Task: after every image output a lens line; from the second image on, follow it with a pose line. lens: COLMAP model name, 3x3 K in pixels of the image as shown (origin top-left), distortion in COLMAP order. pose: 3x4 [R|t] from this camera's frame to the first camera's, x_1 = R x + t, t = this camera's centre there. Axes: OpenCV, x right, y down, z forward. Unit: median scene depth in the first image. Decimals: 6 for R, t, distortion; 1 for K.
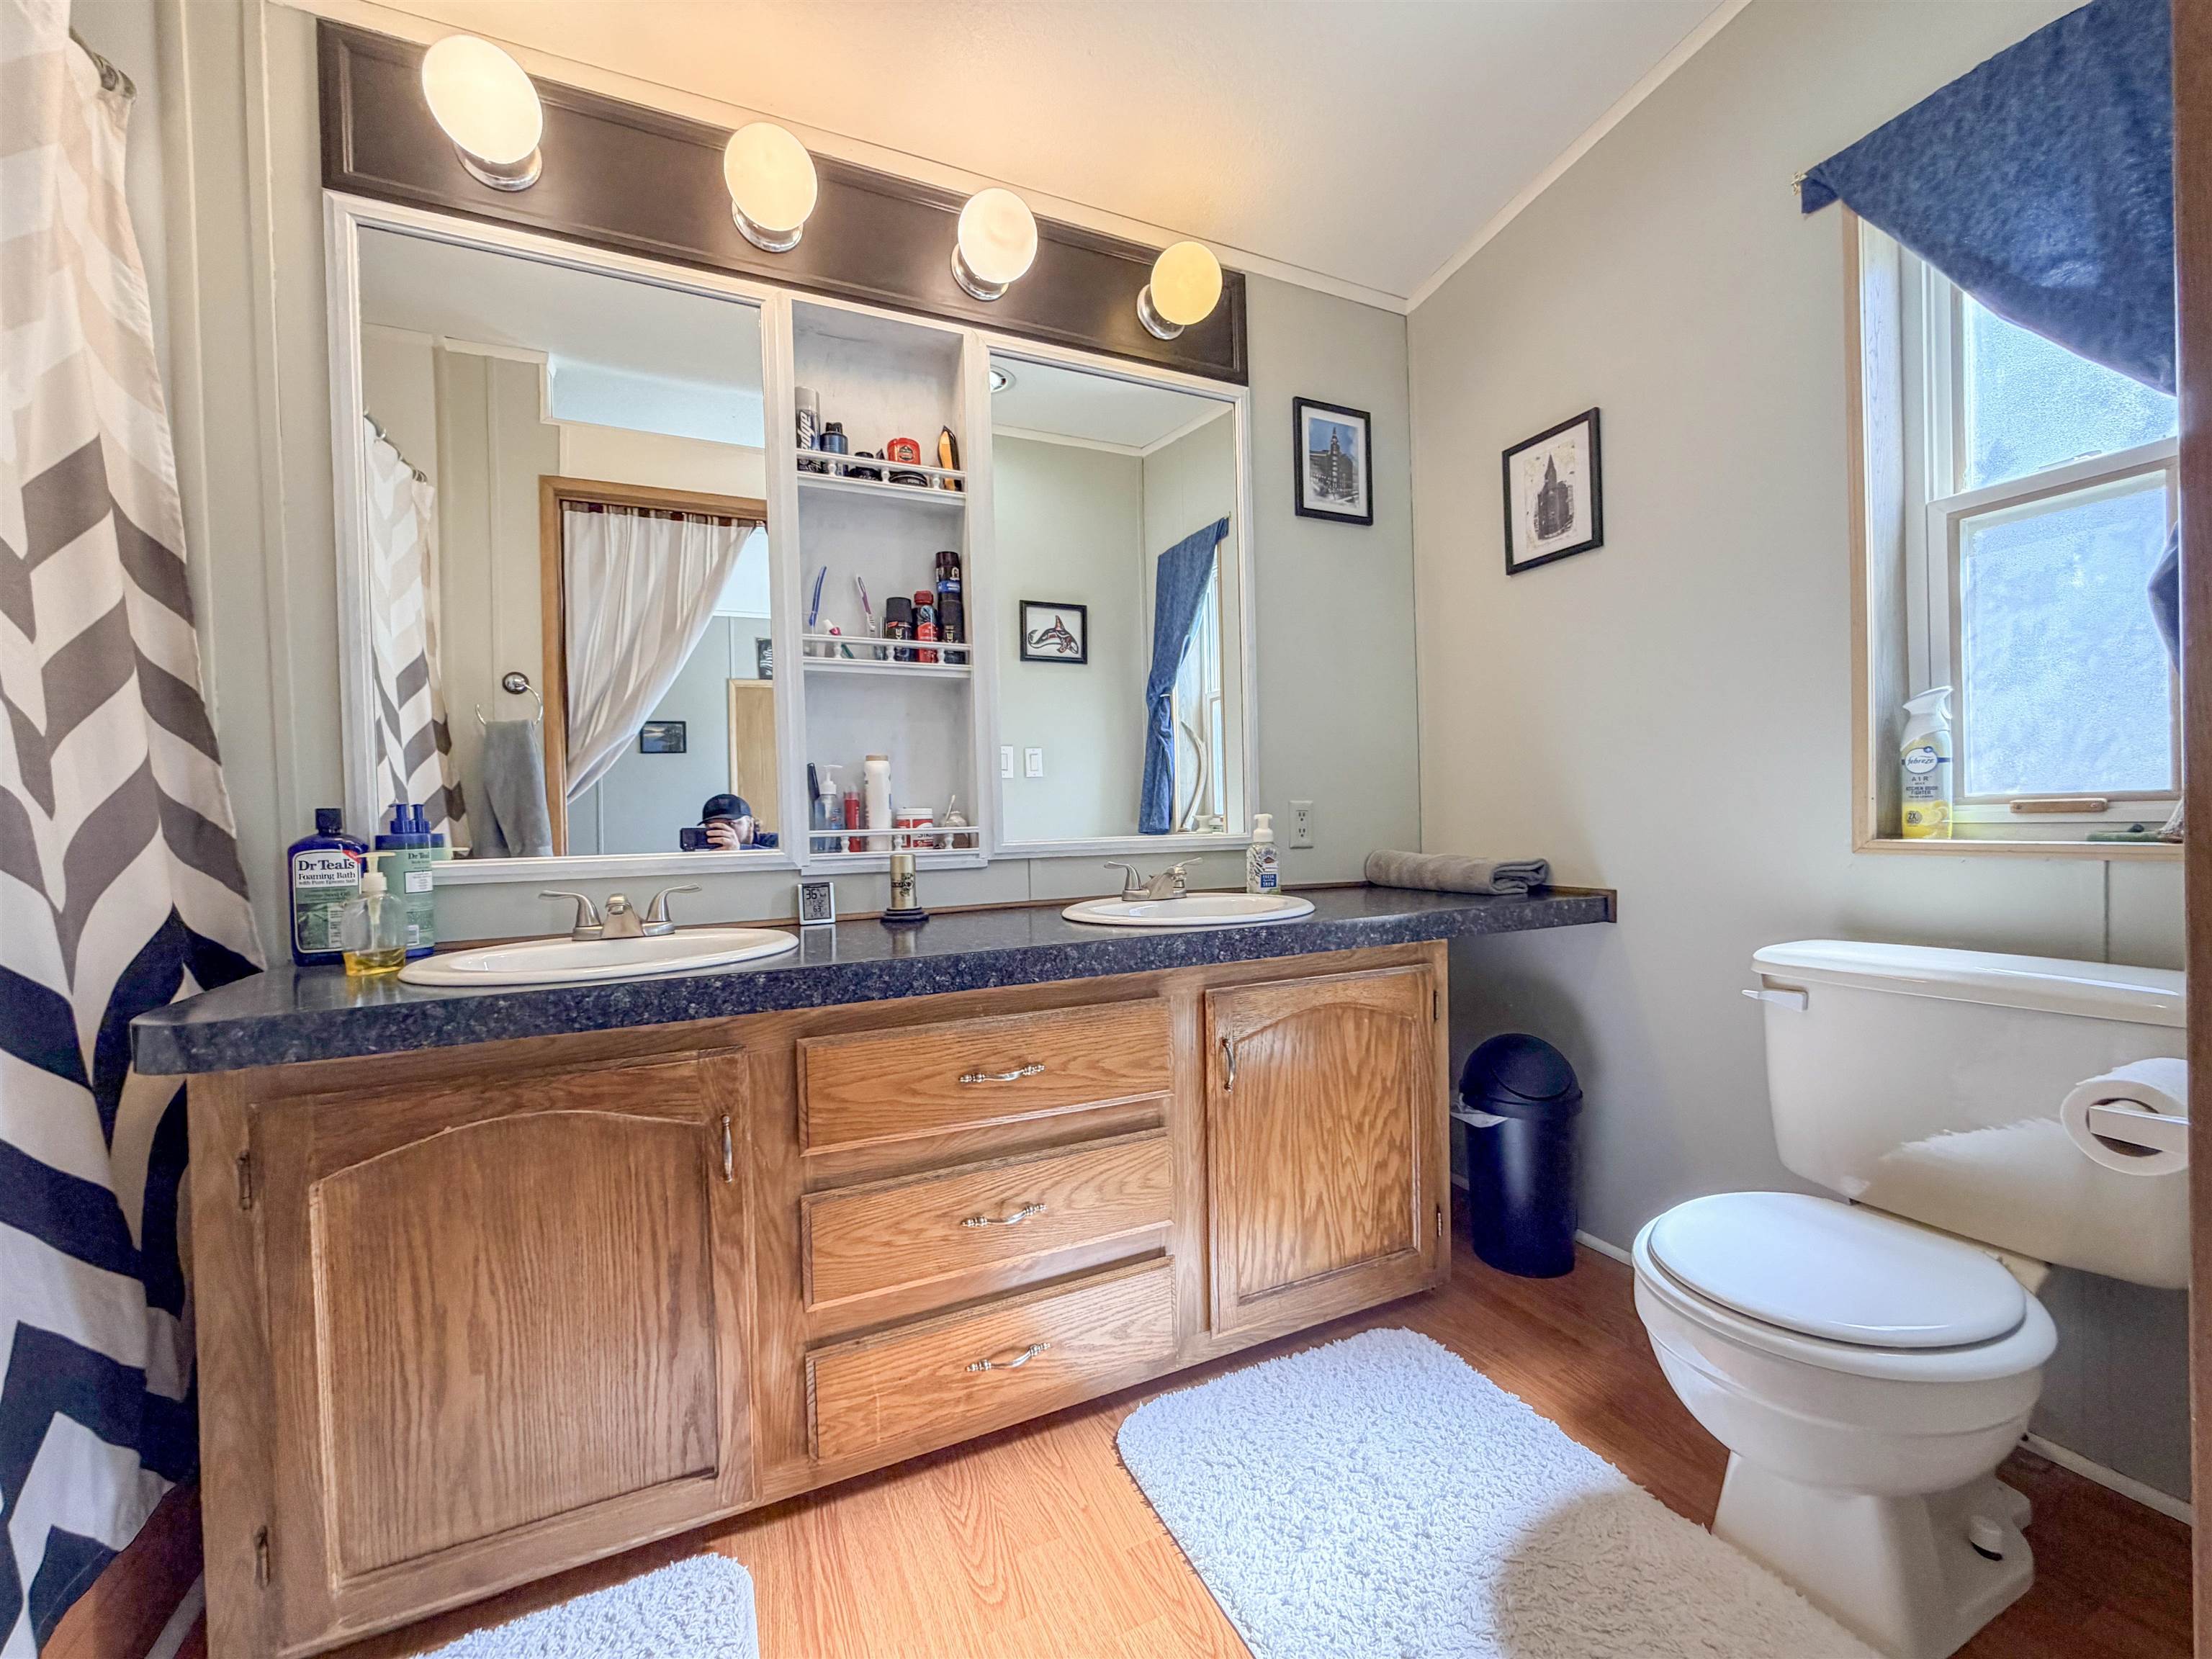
lens RADIAL K [[907.6, 0, 1095.8], [0, 907.6, 825.7], [0, 0, 1]] dist [0.000205, -0.000277]
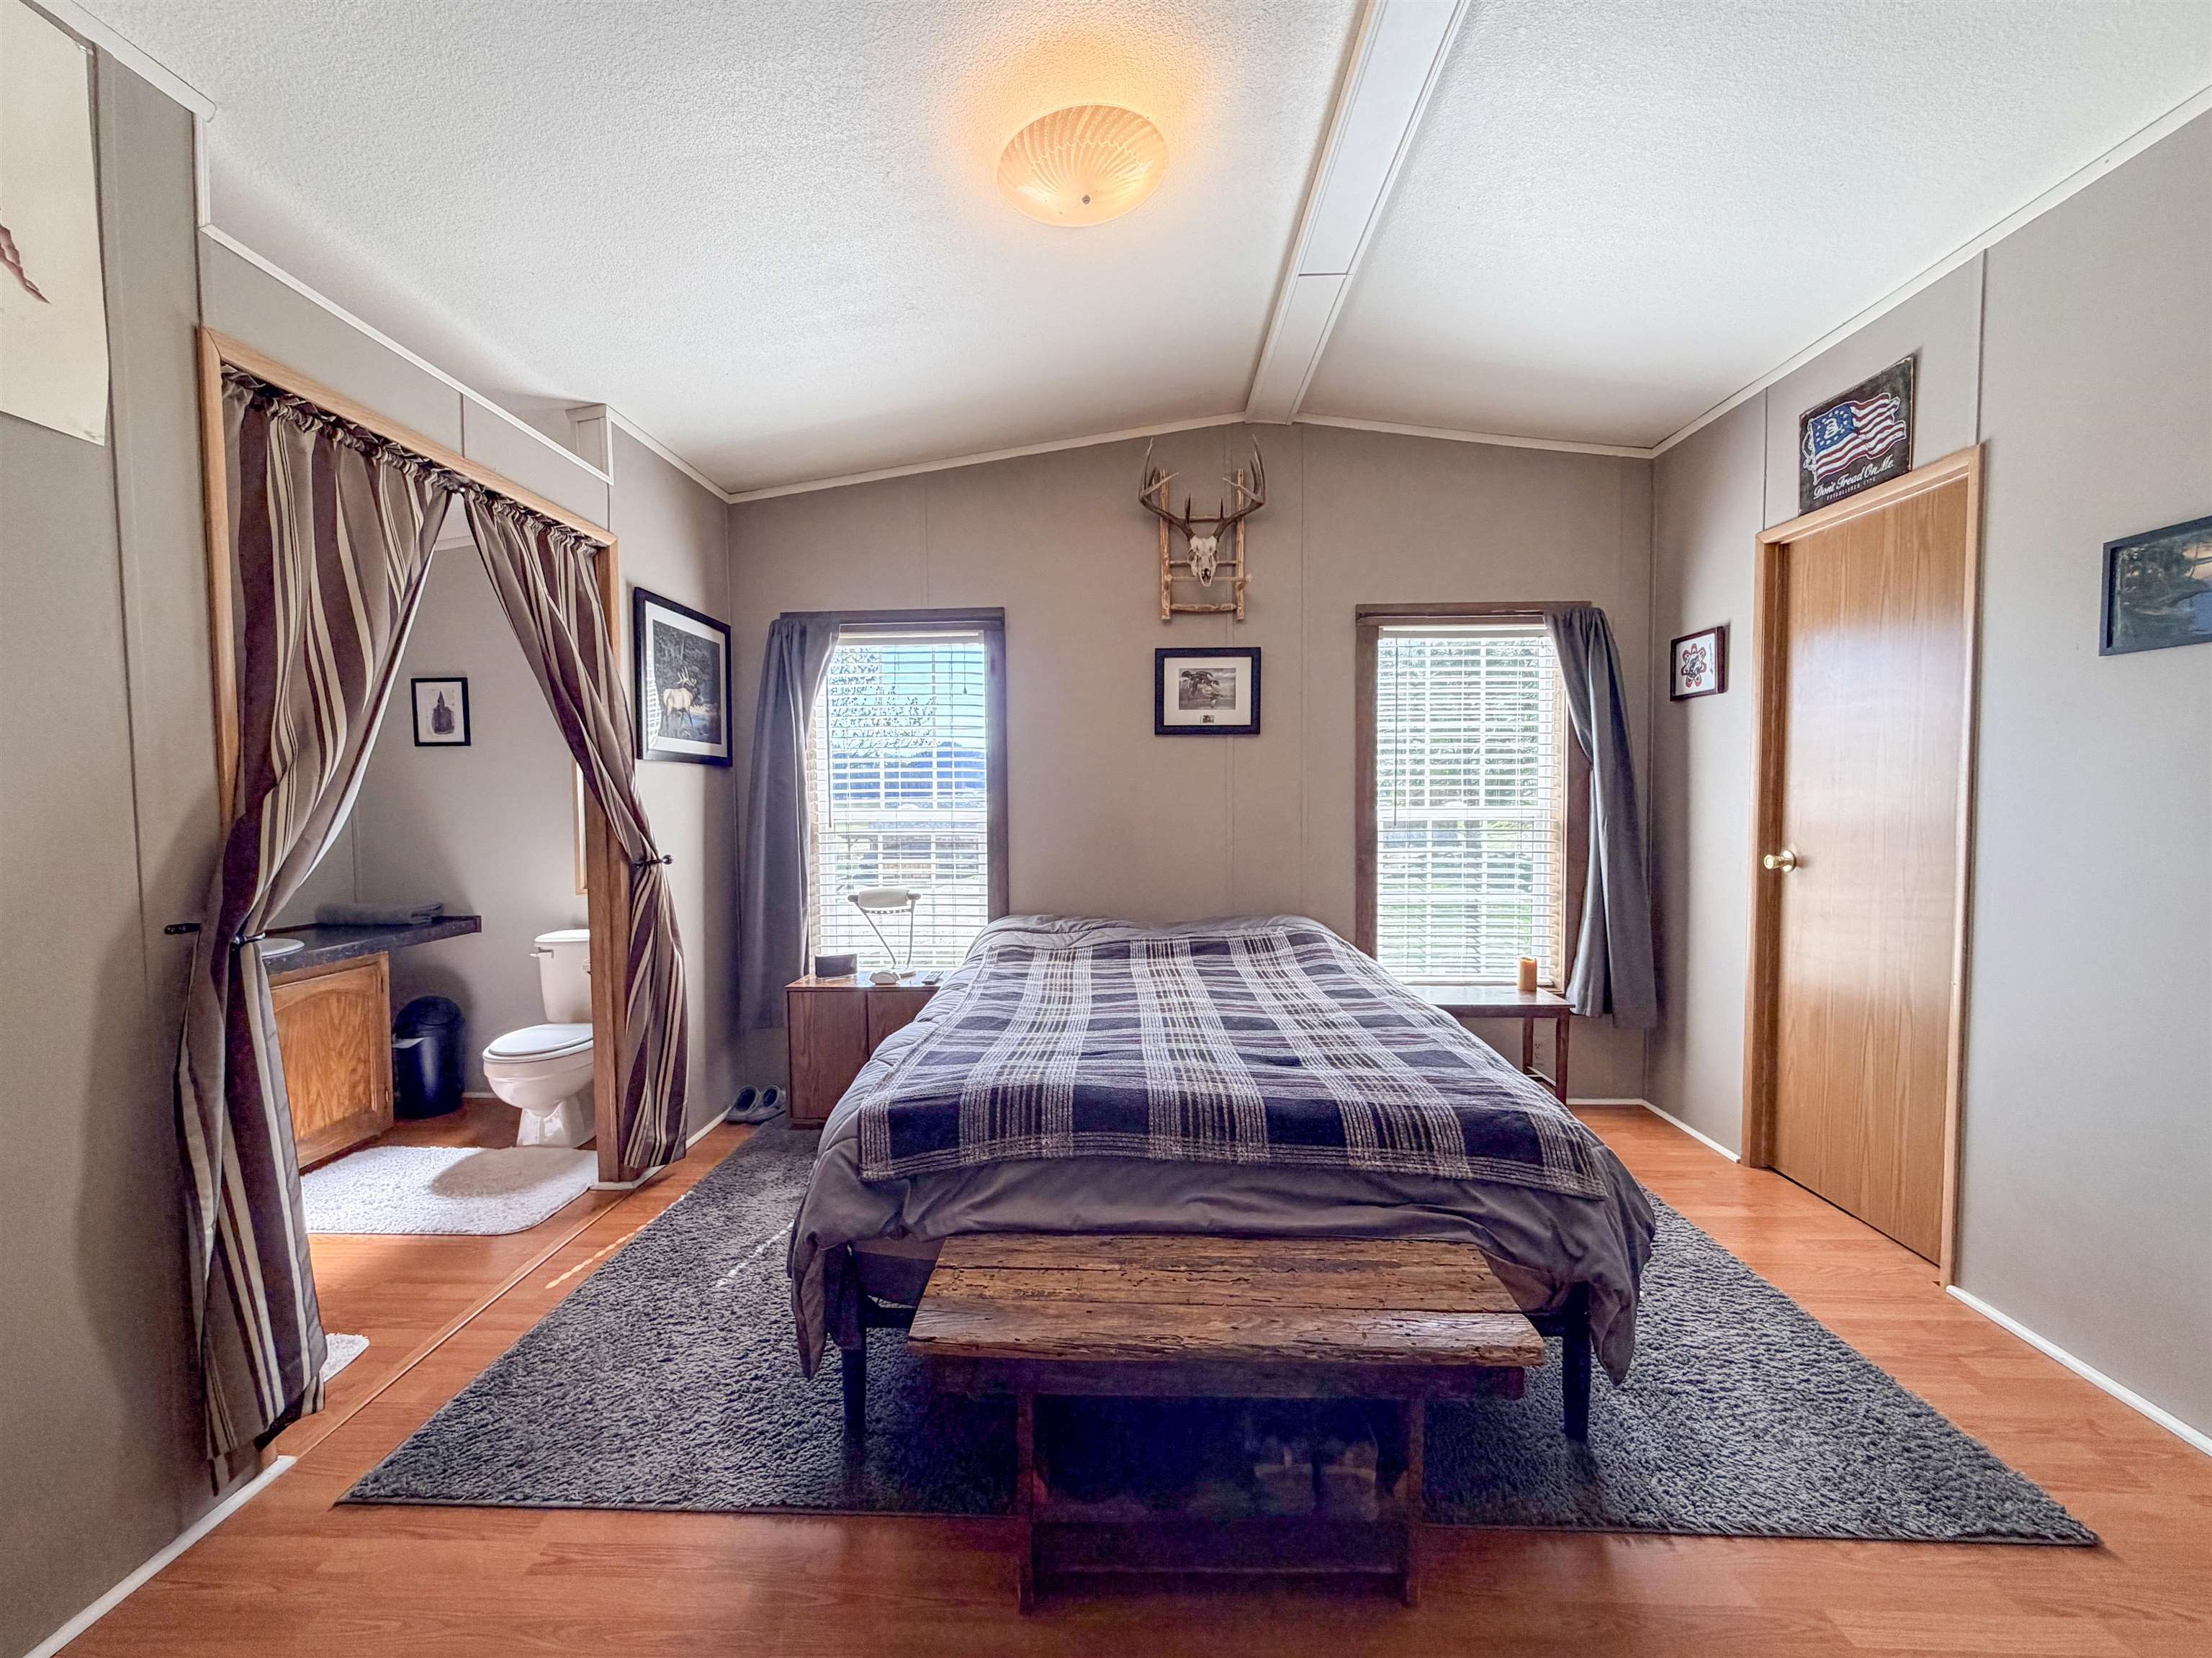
lens RADIAL K [[907.5, 0, 1096.5], [0, 907.5, 832.7], [0, 0, 1]] dist [0.000205, -0.000277]
pose [[0.458231, -0.017174, 0.888667, -0.669375], [0.009337, 0.999851, 0.014508, -0.148259], [-0.888784, 0.001650, 0.458323, -1.296151]]
